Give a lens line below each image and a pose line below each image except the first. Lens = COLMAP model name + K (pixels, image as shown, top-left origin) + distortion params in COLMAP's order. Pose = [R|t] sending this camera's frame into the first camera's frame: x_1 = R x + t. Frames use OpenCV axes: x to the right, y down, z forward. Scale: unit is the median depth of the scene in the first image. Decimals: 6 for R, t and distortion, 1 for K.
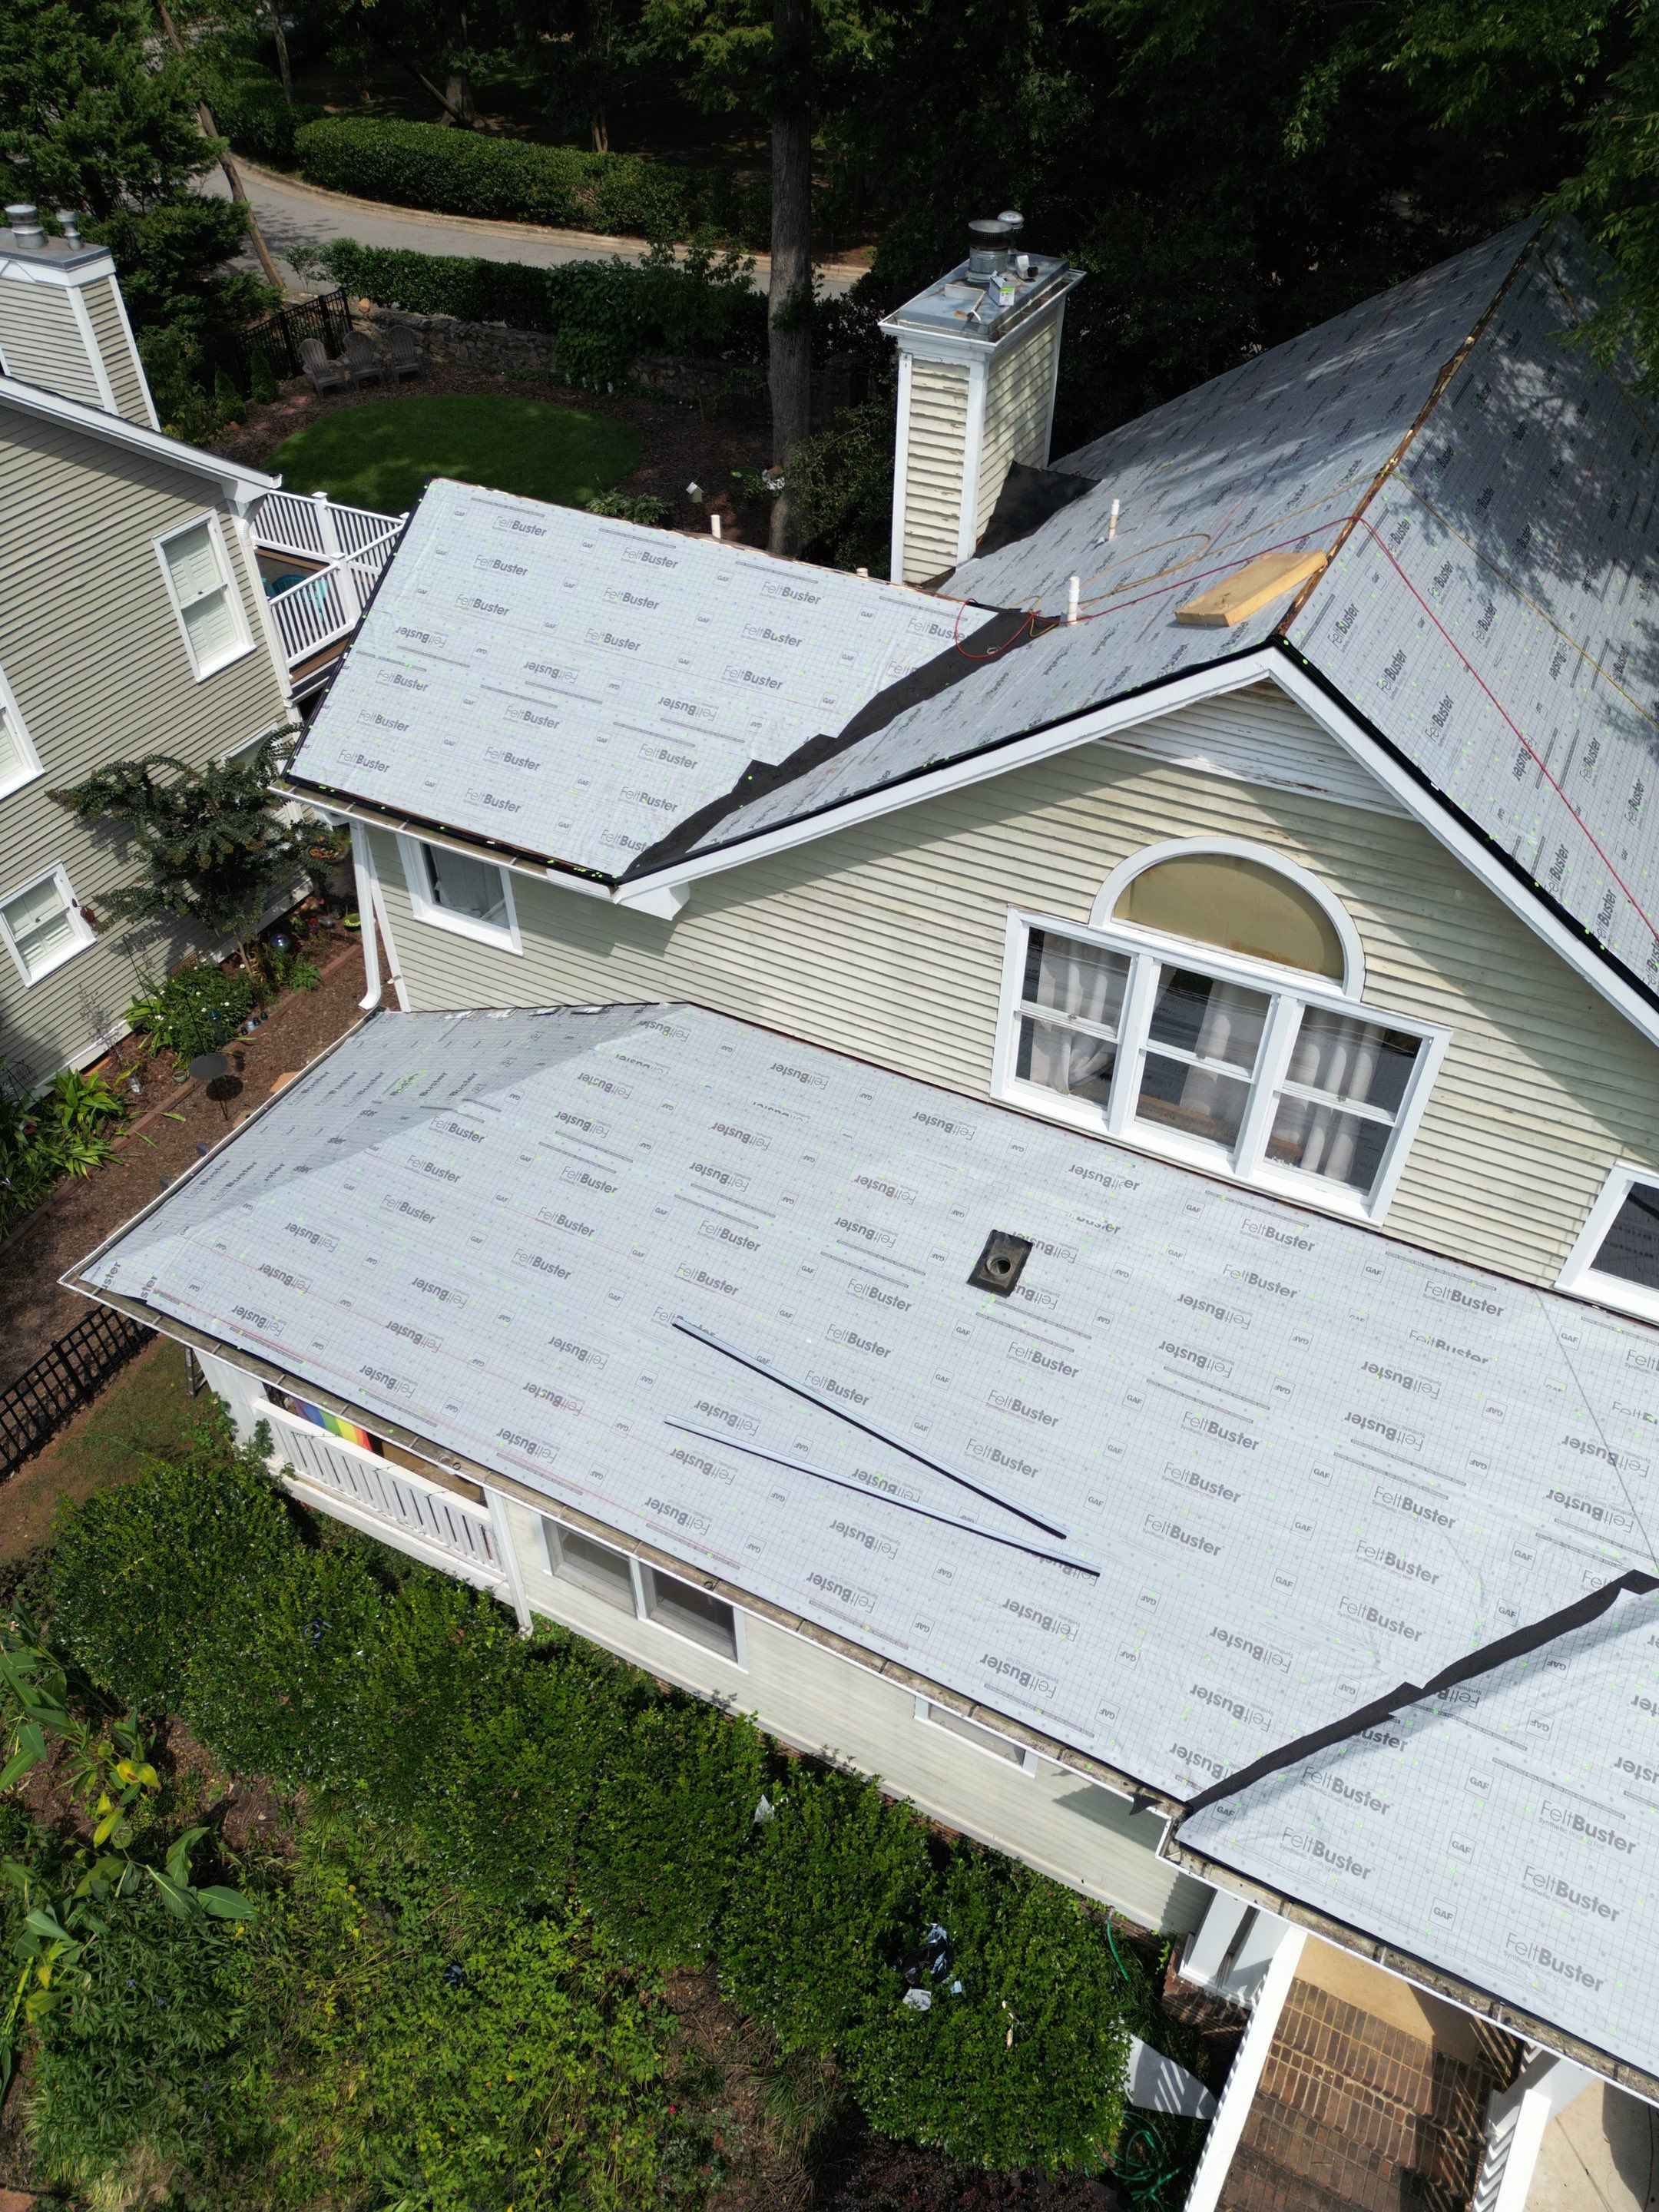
lens RADIAL K [[1512.7, 0, 832.6], [0, 1512.7, 1110.1], [0, 0, 1]] dist [0.062610, -0.066204]
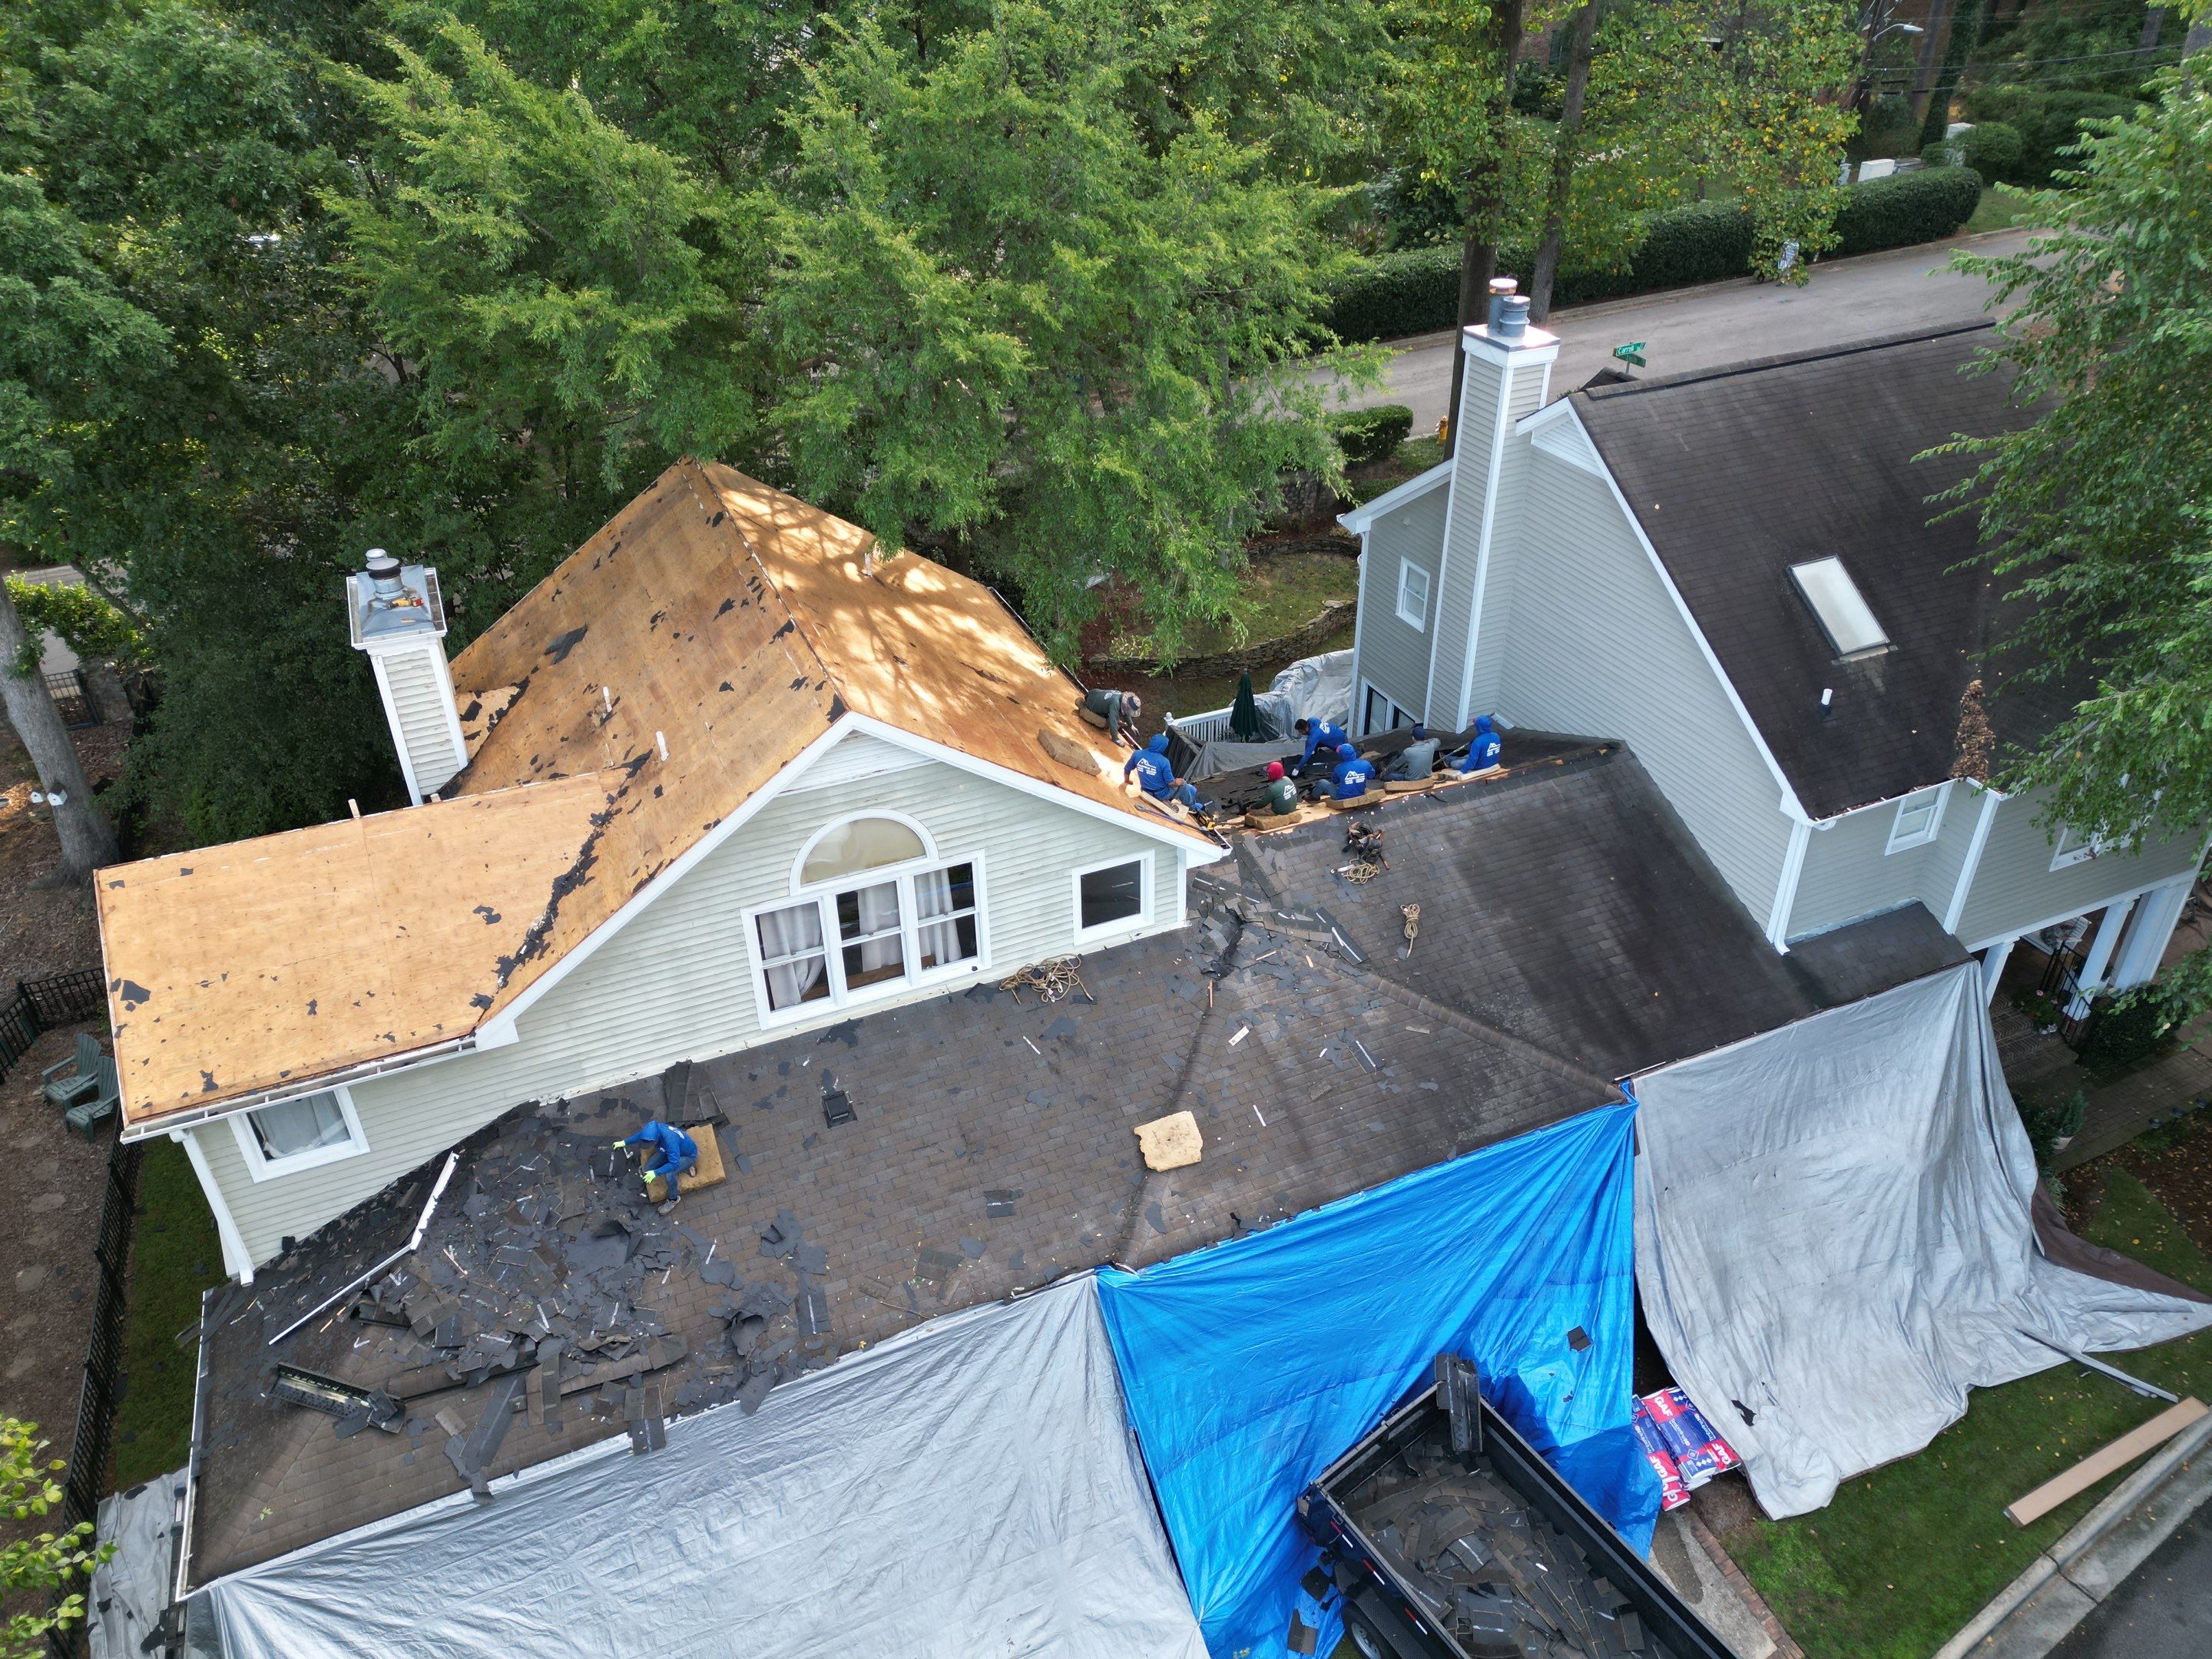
lens RADIAL K [[1536.5, 0, 1098.8], [0, 1536.5, 822.3], [0, 0, 1]] dist [0.008431, -0.000251]
pose [[0.632350, -0.416967, 0.652895, -0.672111], [0.542531, 0.839964, 0.010979, -0.020250], [-0.552986, 0.347274, 0.757369, -0.519904]]
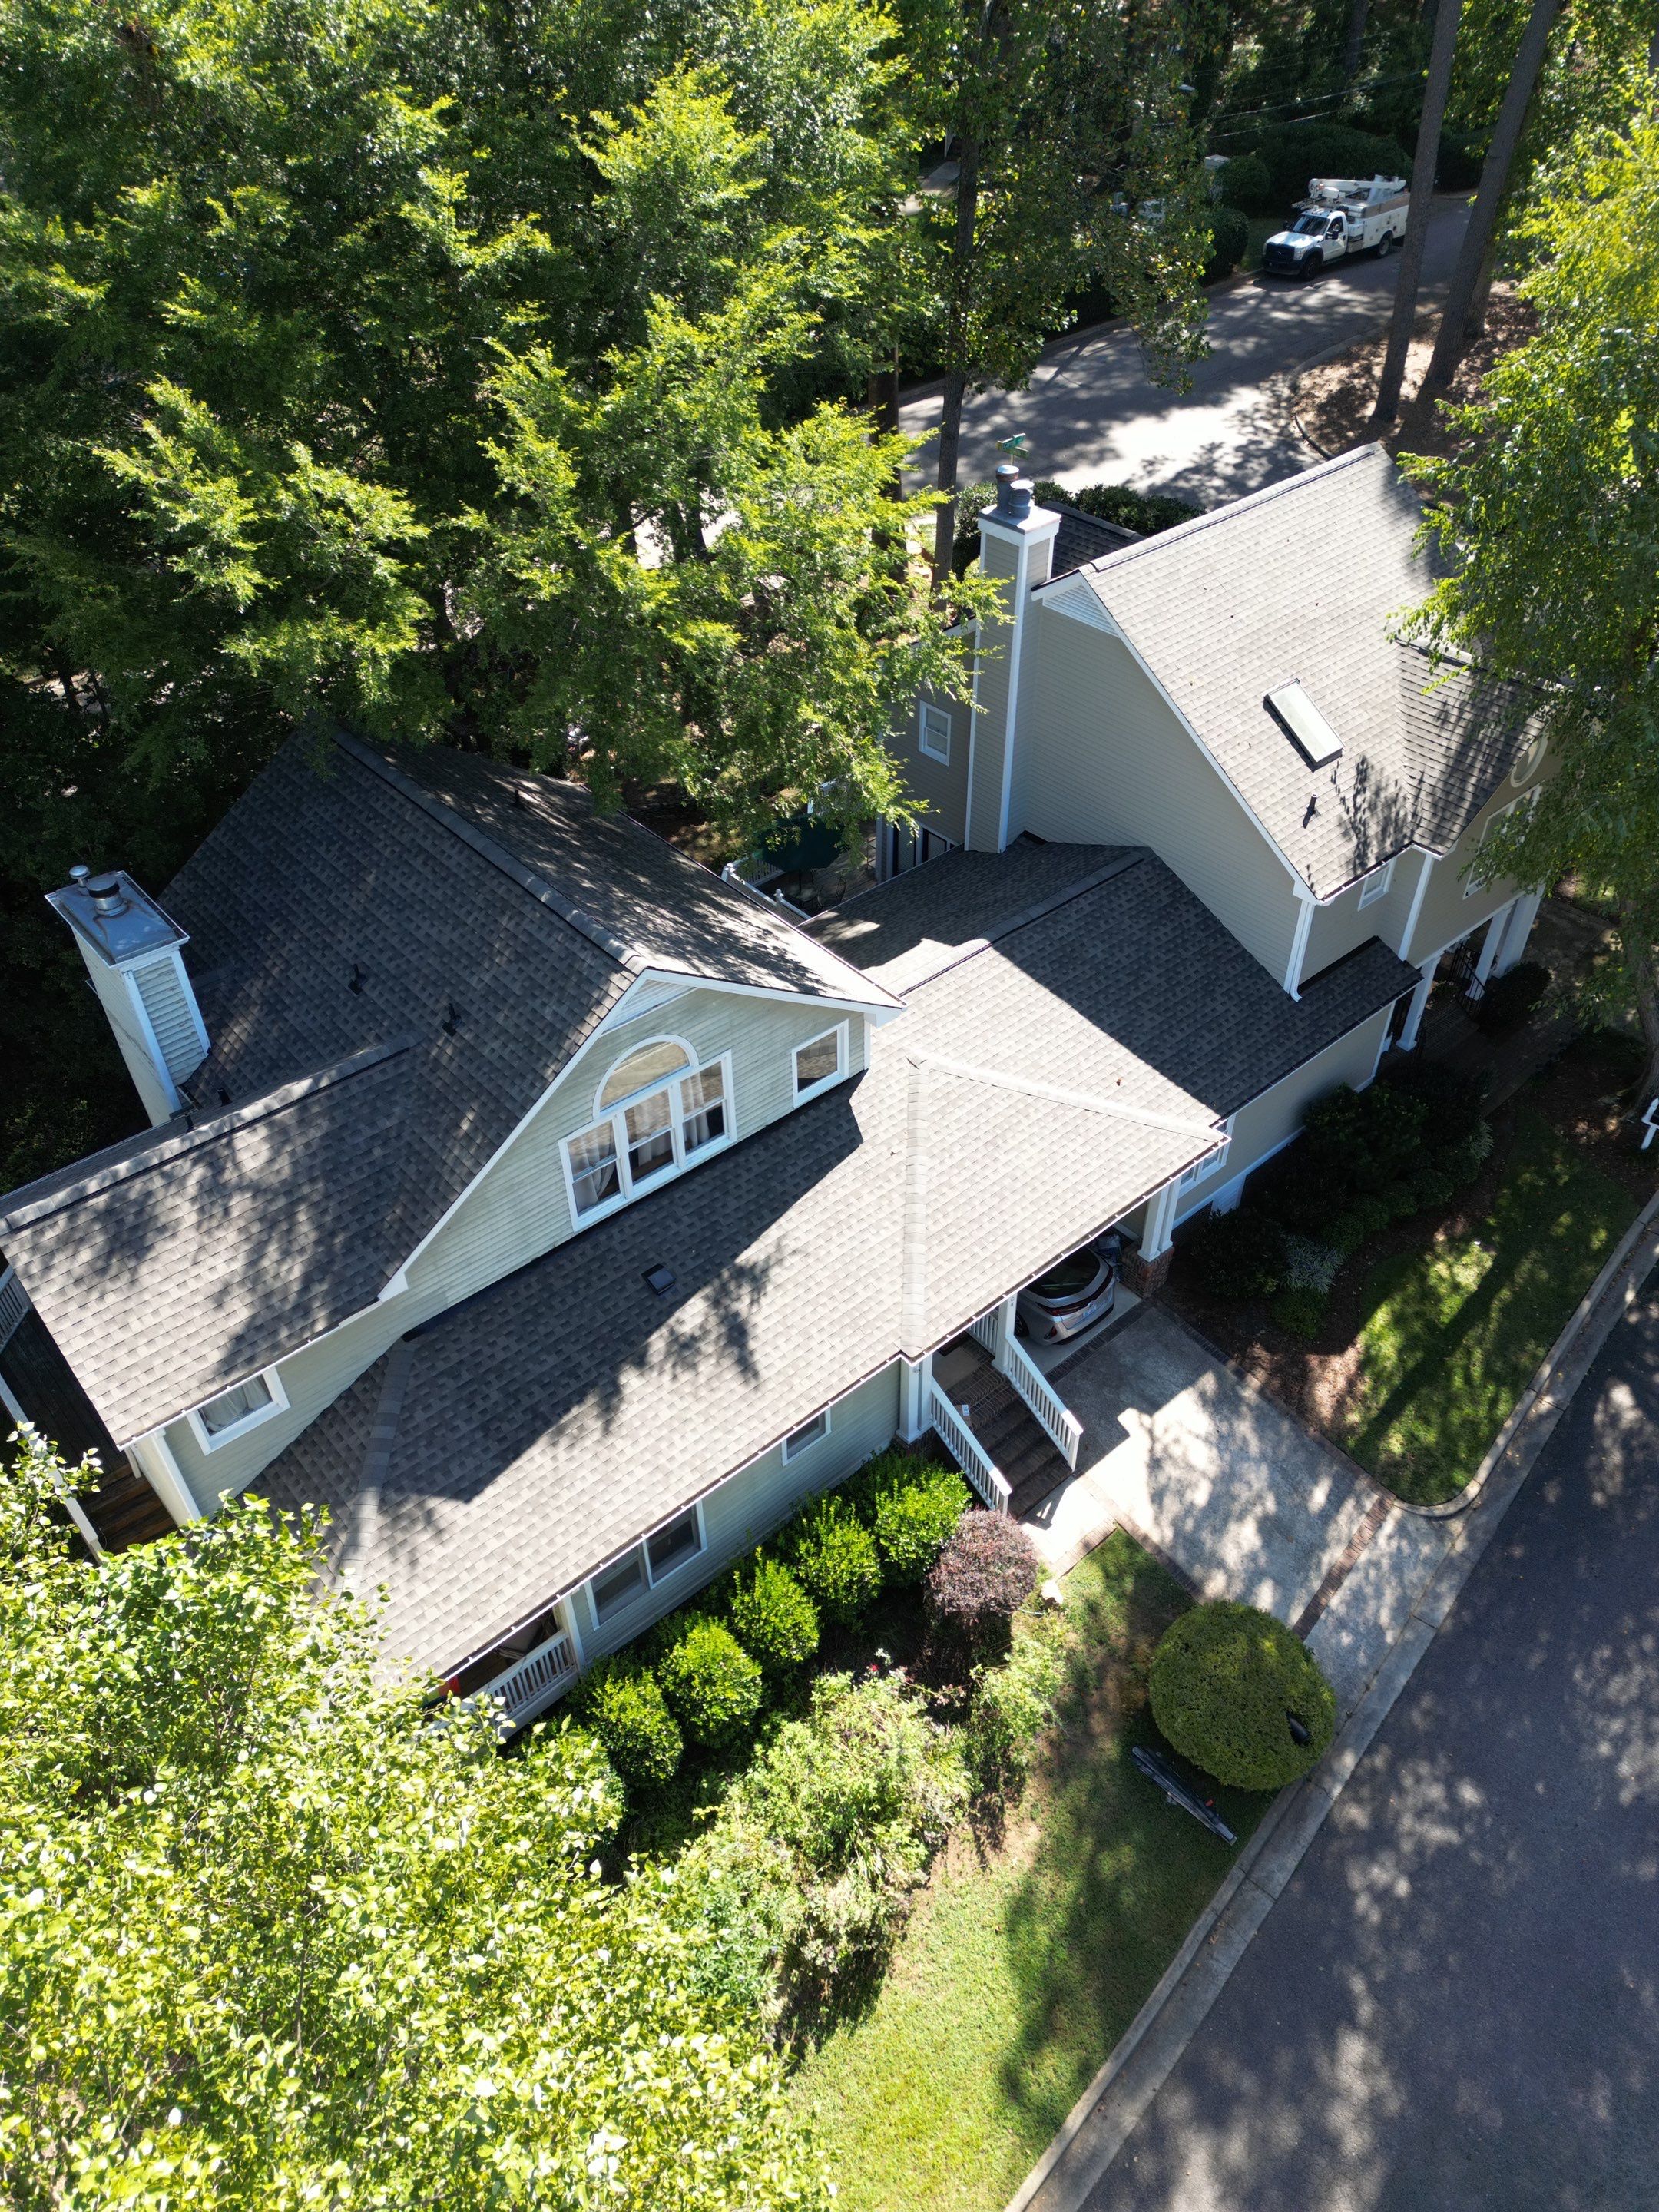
lens RADIAL K [[1536.5, 0, 833.8], [0, 1536.5, 1090.8], [0, 0, 1]] dist [0.008431, -0.000251]
pose [[0.367835, -0.604409, 0.706674, -1.086671], [0.648305, 0.711491, 0.271076, -0.472221], [-0.666632, 0.358429, 0.653552, -0.557125]]
